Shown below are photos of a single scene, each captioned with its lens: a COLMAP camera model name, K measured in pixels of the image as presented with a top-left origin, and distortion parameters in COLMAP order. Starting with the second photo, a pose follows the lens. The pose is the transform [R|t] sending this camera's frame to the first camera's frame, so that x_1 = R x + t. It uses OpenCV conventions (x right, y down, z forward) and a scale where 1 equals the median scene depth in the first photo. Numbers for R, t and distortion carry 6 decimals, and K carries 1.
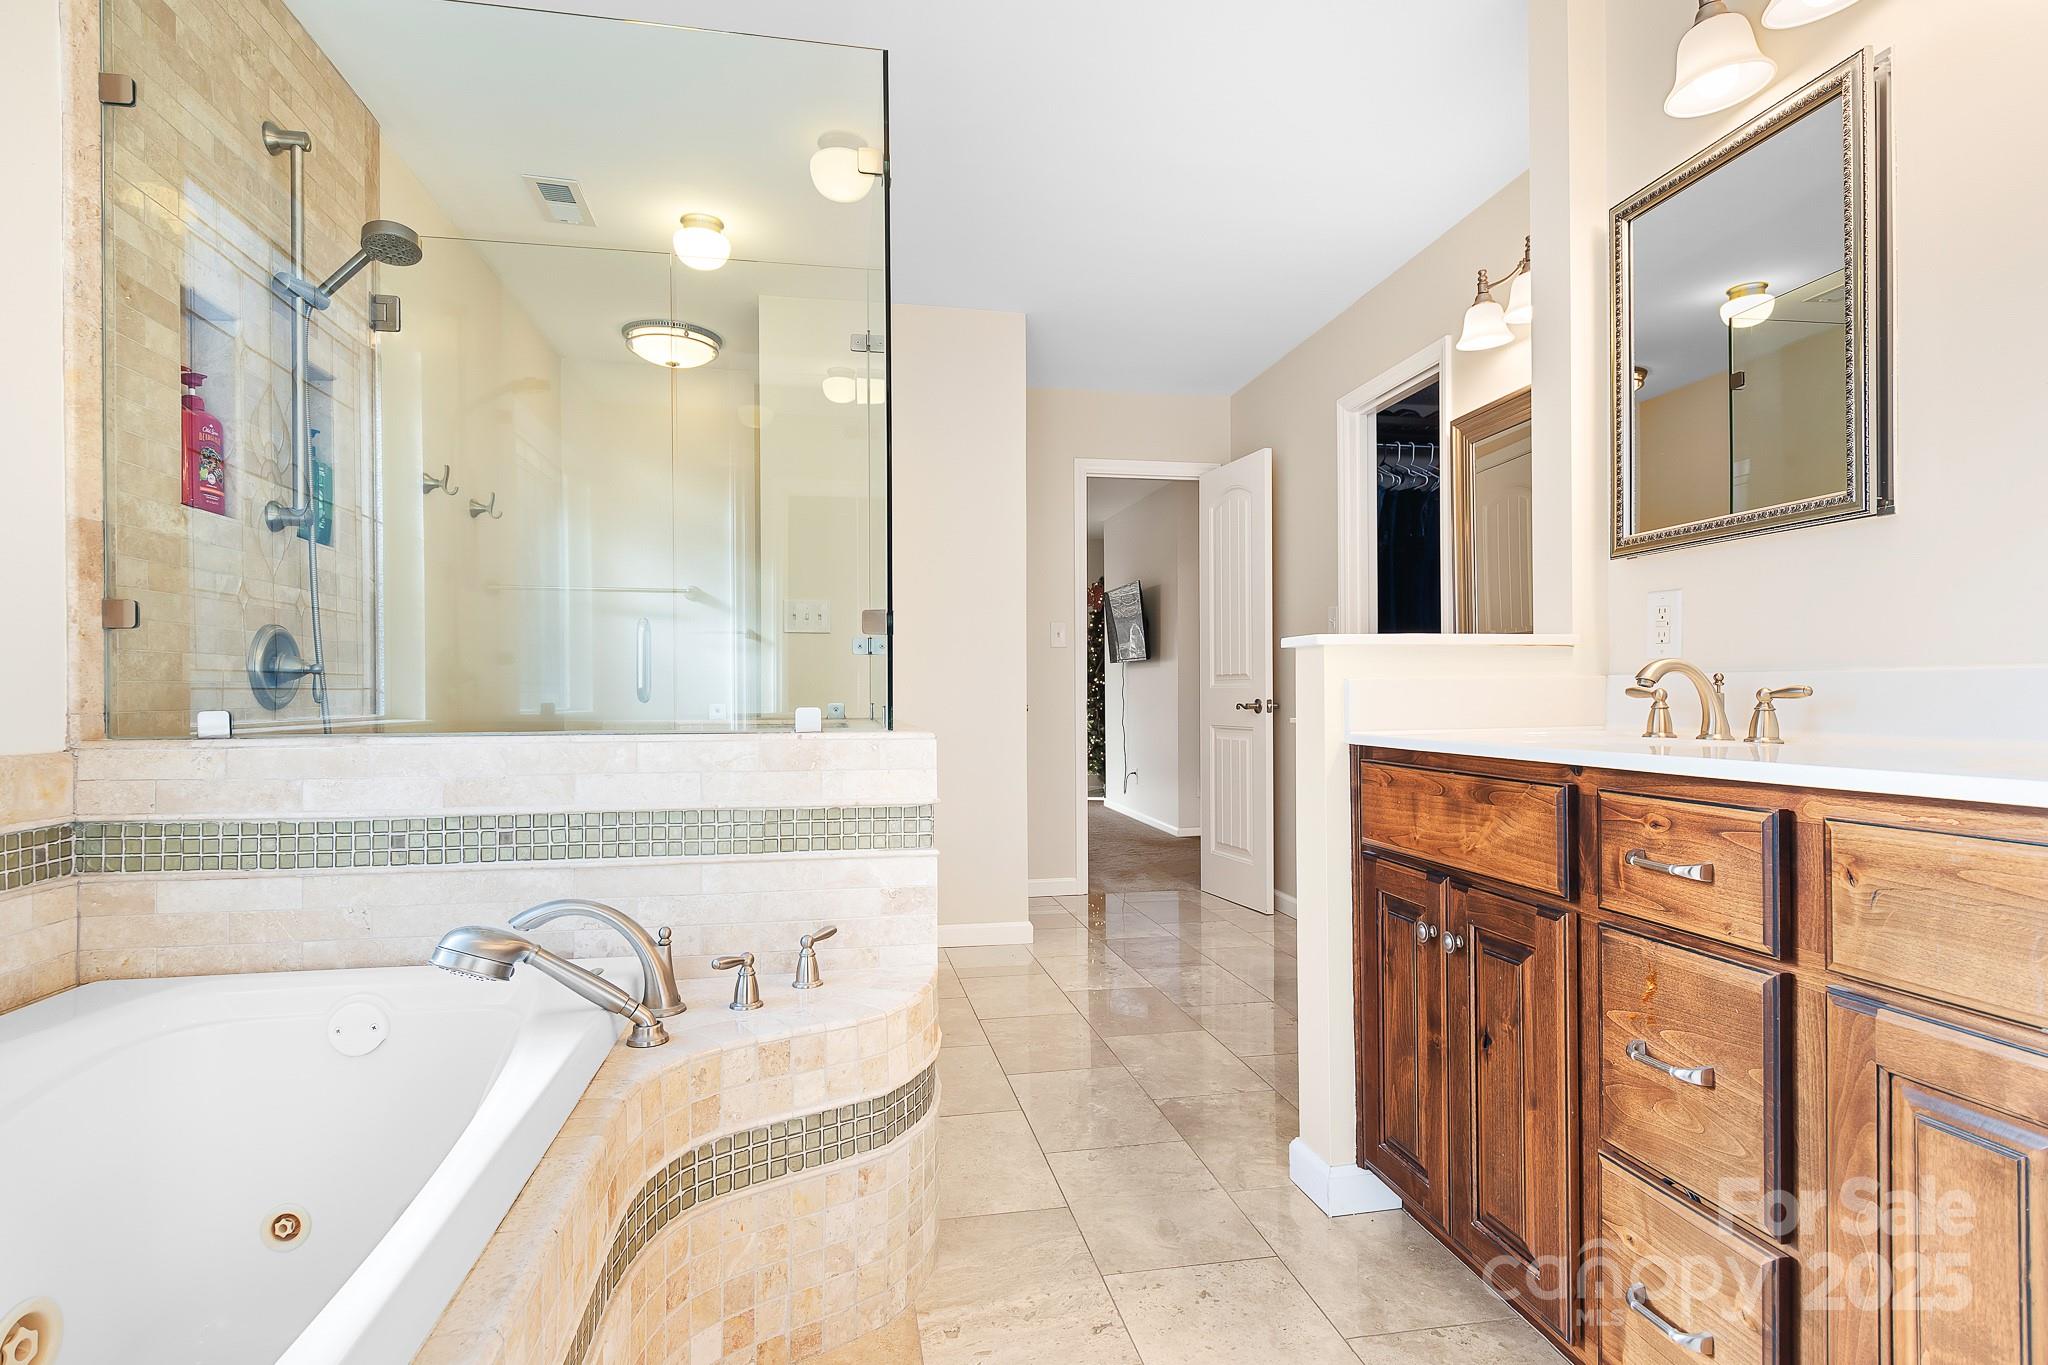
lens RADIAL K [[1048.0, 0, 1021.3], [0, 1048.0, 683.8], [0, 0, 1]] dist [0.017626, -0.000055]
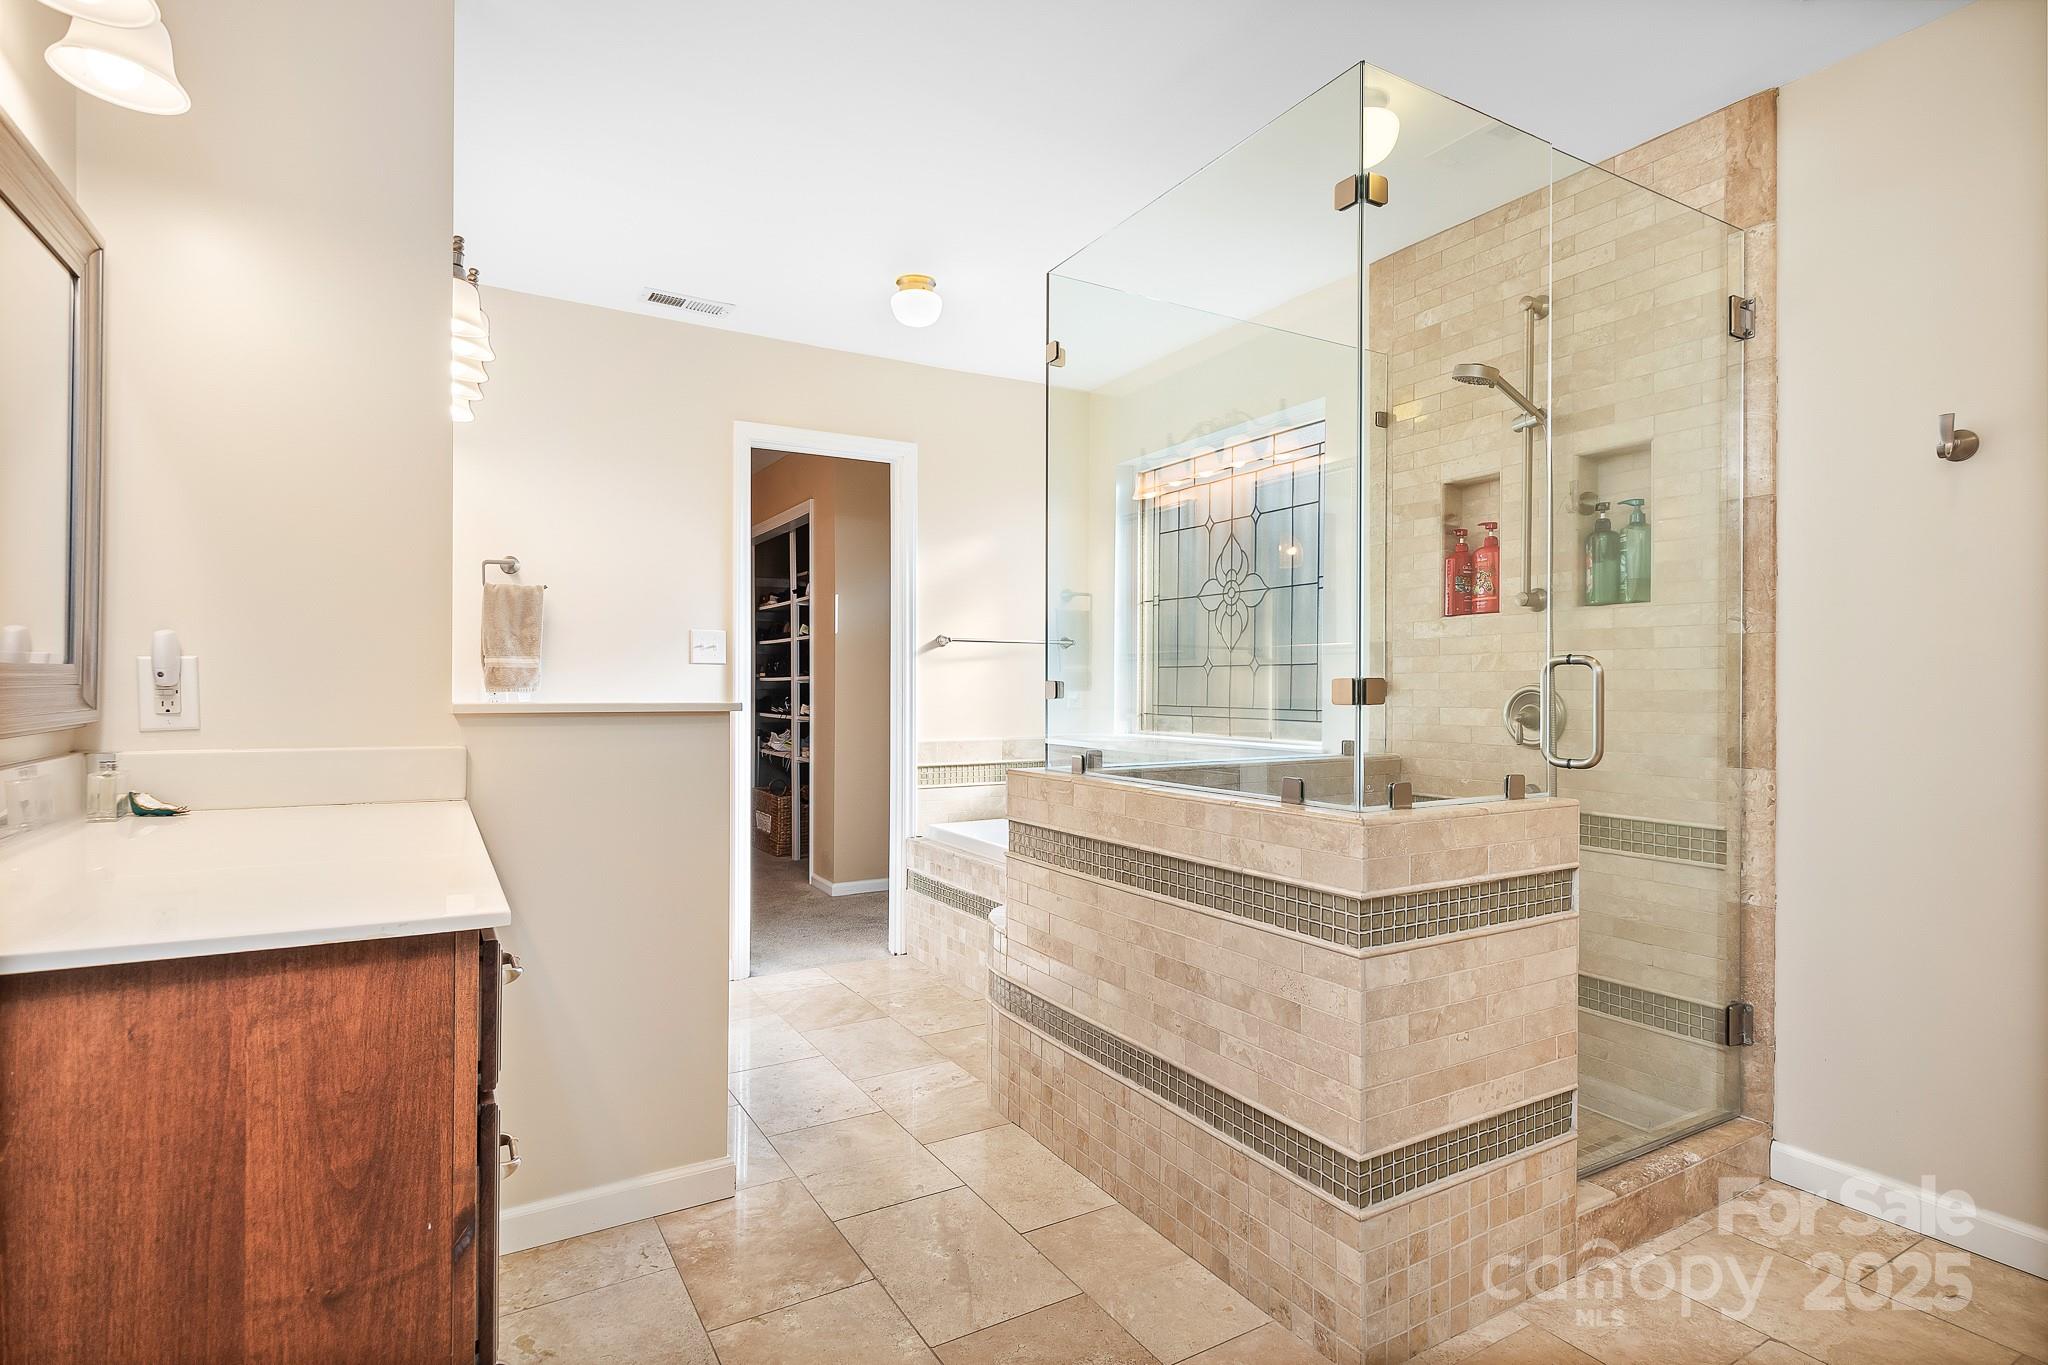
lens RADIAL K [[1048.0, 0, 1026.8], [0, 1048.0, 680.3], [0, 0, 1]] dist [0.017626, -0.000055]
pose [[-0.939577, 0.003429, -0.342320, 0.393684], [0.006060, 0.999960, -0.006617, -0.068324], [0.342284, -0.008292, -0.939560, 2.445704]]
